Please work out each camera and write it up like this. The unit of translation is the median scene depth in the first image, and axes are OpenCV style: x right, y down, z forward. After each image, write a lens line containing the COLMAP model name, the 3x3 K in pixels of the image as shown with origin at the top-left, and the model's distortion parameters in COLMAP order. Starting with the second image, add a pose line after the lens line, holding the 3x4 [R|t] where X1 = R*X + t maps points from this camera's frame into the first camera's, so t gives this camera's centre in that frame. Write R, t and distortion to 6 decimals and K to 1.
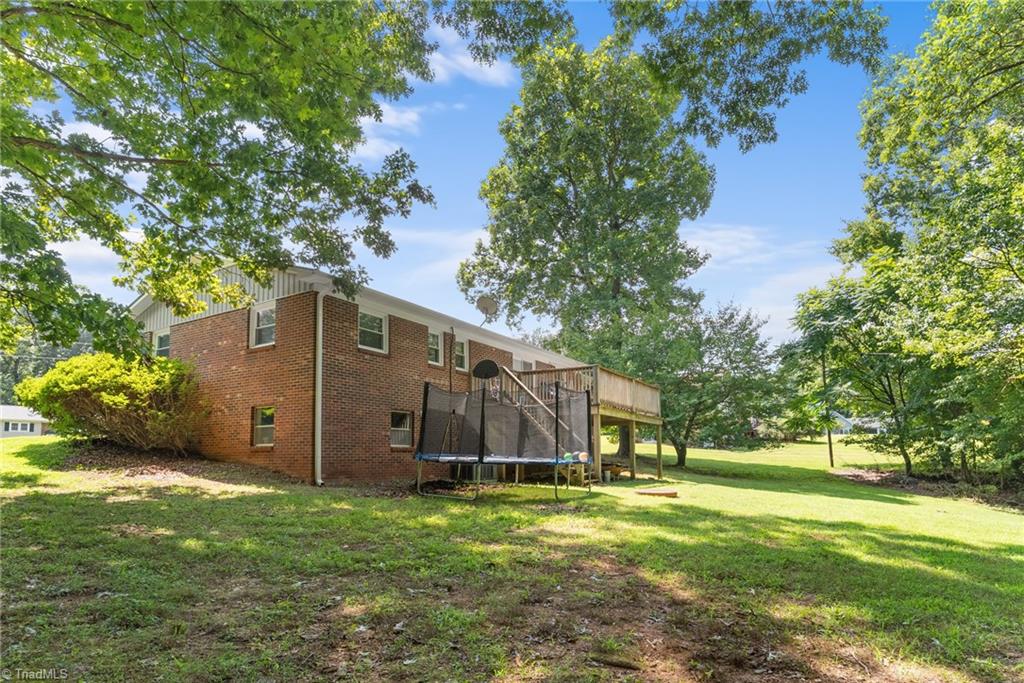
lens RADIAL K [[491.6, 0, 505.5], [0, 491.6, 344.8], [0, 0, 1]] dist [0.008183, -0.001739]
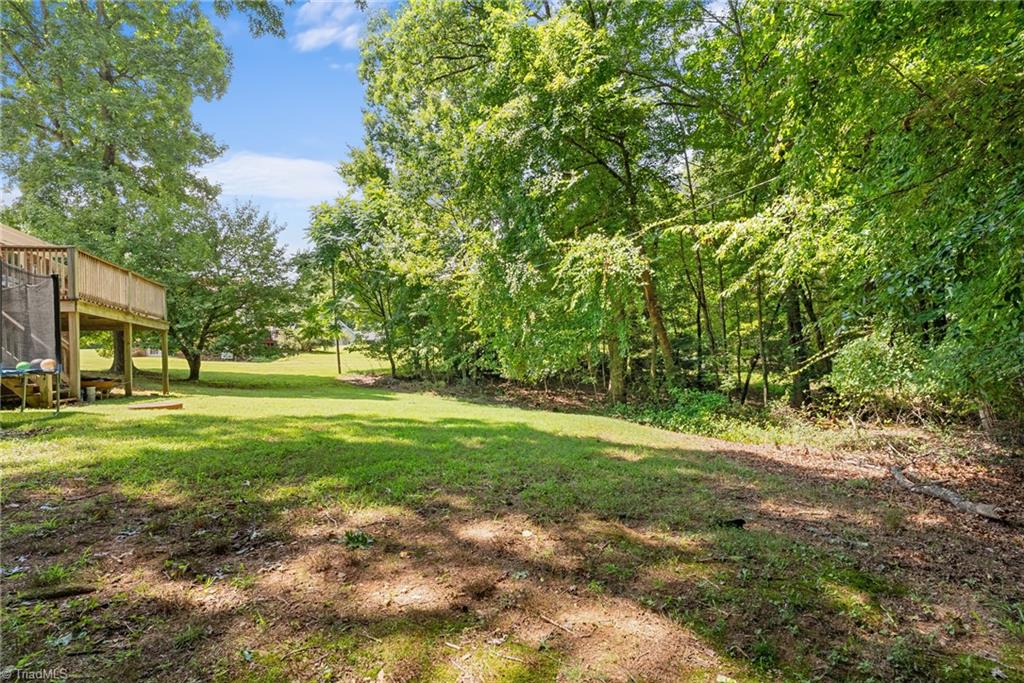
lens RADIAL K [[491.6, 0, 507.4], [0, 491.6, 343.6], [0, 0, 1]] dist [0.008183, -0.001739]
pose [[0.710676, 0.054267, 0.701423, 0.144249], [-0.063357, 0.997906, -0.013013, 0.182419], [-0.700661, -0.035192, 0.712626, -0.094786]]
